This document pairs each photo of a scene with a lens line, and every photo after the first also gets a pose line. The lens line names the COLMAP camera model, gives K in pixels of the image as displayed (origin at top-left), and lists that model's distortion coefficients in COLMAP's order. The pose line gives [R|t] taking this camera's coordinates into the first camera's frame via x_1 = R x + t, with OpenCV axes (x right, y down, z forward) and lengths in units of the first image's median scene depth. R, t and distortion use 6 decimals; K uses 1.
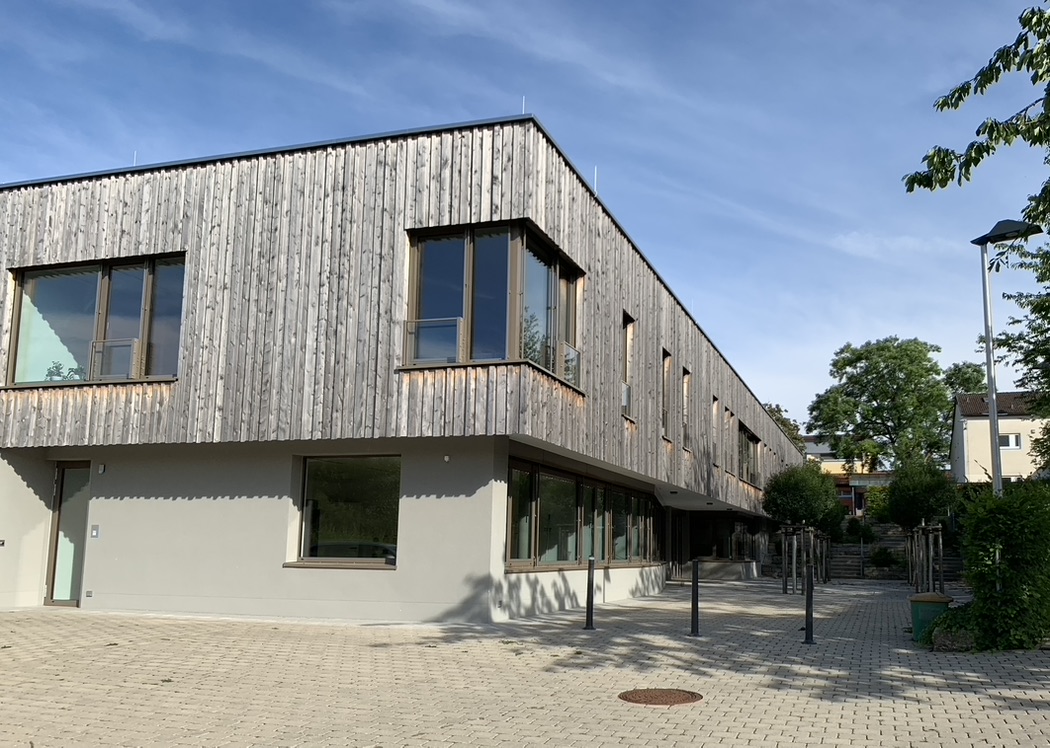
lens RADIAL K [[1015.0, 0, 525.0], [0, 1015.0, 374.0], [0, 0, 1]] dist [0.014666, -0.005195]
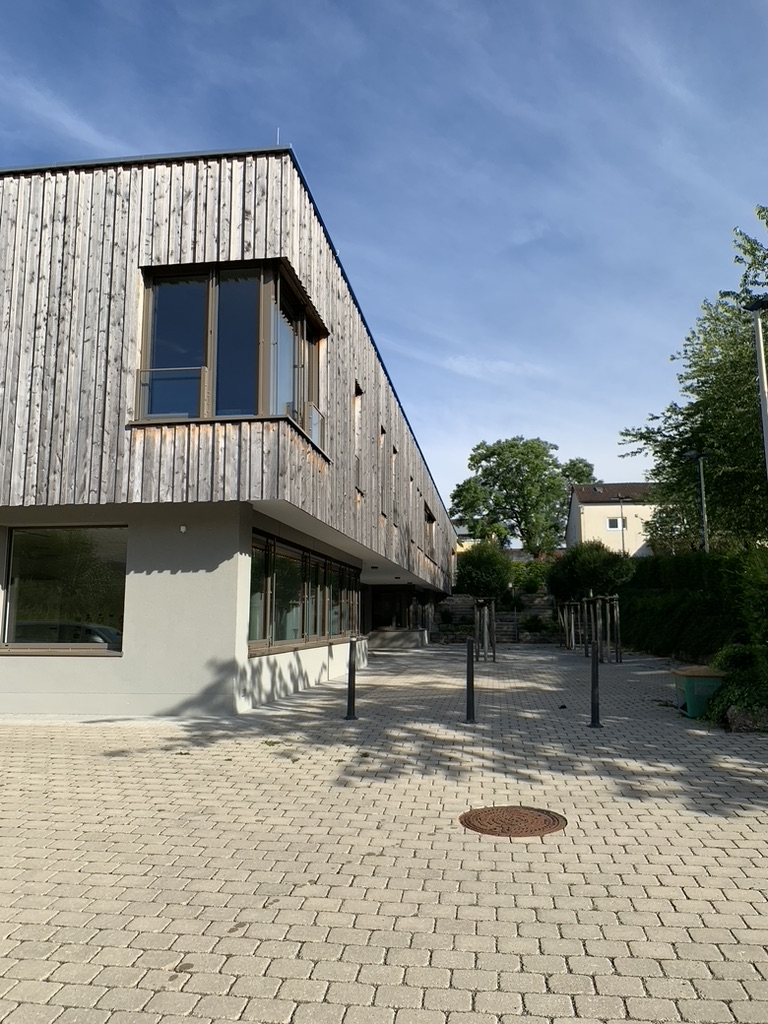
lens RADIAL K [[883.8, 0, 382.2], [0, 883.8, 467.9], [0, 0, 1]] dist [-0.029824, 0.005683]
pose [[0.978316, 0.016804, 0.206437, -0.066368], [-0.017154, 0.999853, -0.000095, 0.026851], [-0.206408, -0.003449, 0.978460, 0.211664]]
